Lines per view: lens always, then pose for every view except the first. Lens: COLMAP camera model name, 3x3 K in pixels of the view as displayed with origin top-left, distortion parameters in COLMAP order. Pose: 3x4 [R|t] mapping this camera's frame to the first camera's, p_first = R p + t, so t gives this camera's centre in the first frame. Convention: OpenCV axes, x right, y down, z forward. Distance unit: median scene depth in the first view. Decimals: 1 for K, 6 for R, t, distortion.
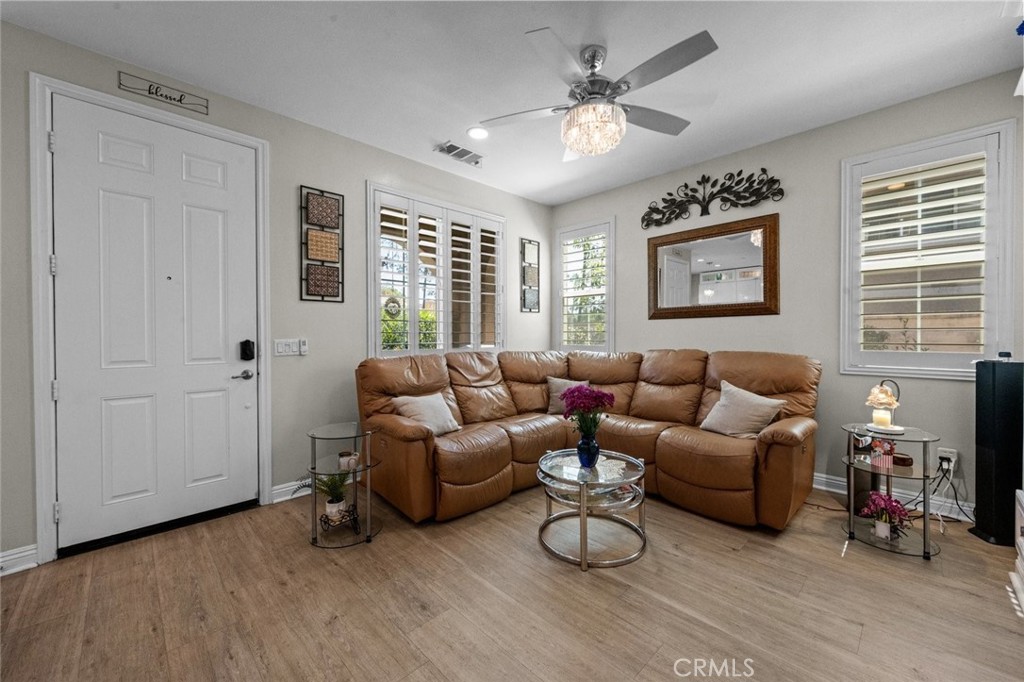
lens RADIAL K [[399.6, 0, 513.1], [0, 399.6, 338.9], [0, 0, 1]] dist [0.000718, 0.000091]
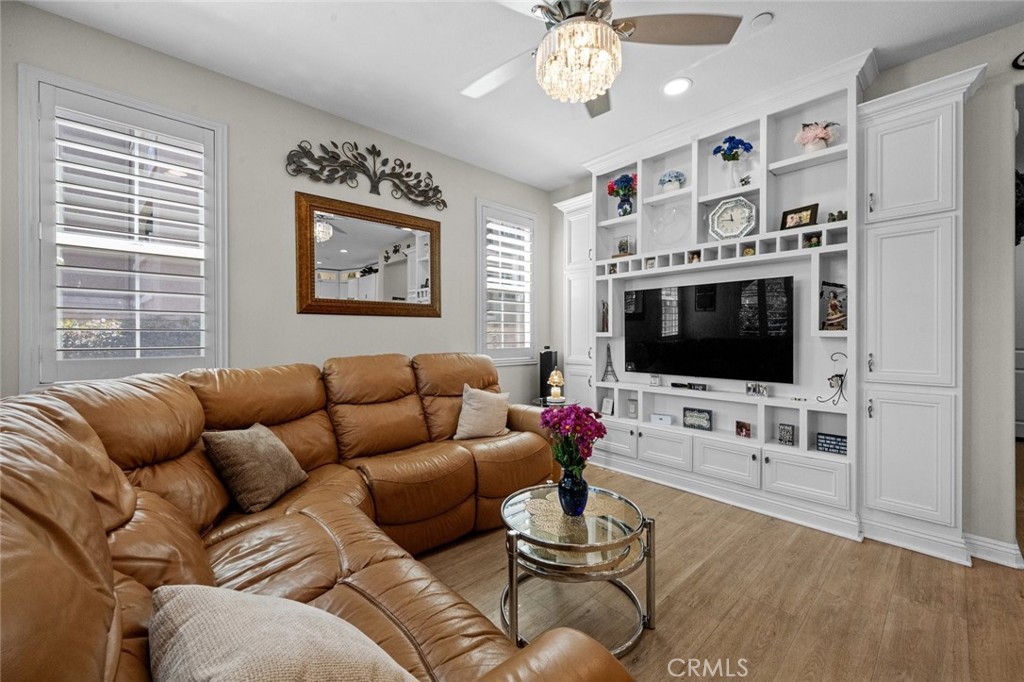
lens RADIAL K [[399.6, 0, 513.1], [0, 399.6, 338.9], [0, 0, 1]] dist [0.000718, 0.000091]
pose [[0.032821, -0.003184, 0.999456, -0.363402], [0.010469, 0.999941, 0.002842, -0.004510], [-0.999406, 0.010370, 0.032852, 0.713548]]
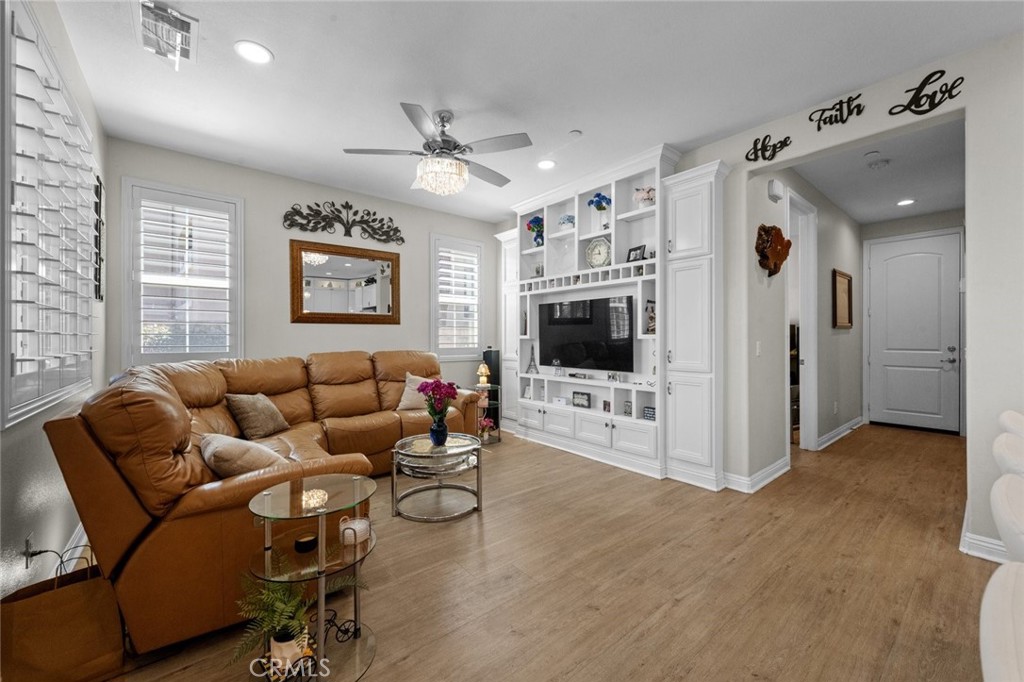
lens RADIAL K [[399.6, 0, 513.1], [0, 399.6, 338.9], [0, 0, 1]] dist [0.000718, 0.000091]
pose [[0.086225, 0.001766, 0.996274, -0.669117], [0.010601, 0.999940, -0.002690, -0.001106], [-0.996219, 0.010794, 0.086201, 0.437757]]
